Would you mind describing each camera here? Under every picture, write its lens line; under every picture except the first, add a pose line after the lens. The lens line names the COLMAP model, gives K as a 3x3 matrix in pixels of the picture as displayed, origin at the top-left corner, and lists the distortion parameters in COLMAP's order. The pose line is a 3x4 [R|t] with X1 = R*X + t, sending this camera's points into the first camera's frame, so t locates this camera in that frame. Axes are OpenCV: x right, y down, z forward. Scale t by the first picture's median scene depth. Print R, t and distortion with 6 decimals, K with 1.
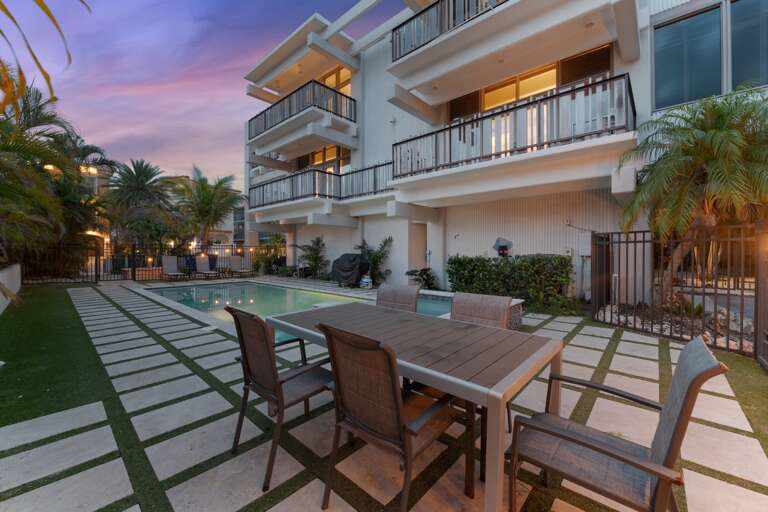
lens RADIAL K [[303.8, 0, 384.5], [0, 303.8, 248.1], [0, 0, 1]] dist [-0.011693, -0.000269]
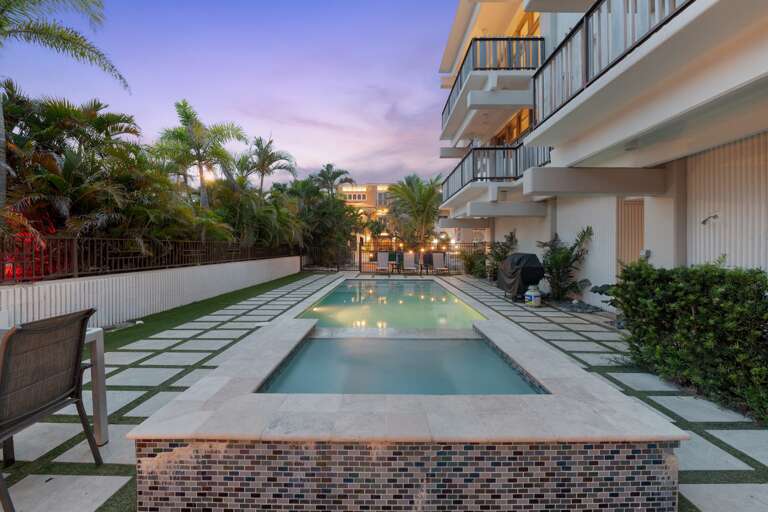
lens RADIAL K [[303.8, 0, 384.5], [0, 303.8, 248.1], [0, 0, 1]] dist [-0.011693, -0.000269]
pose [[0.665127, 0.001377, -0.746729, 0.199294], [0.004057, 0.999977, 0.005457, 0.001586], [0.746719, -0.006659, 0.665106, 0.264746]]
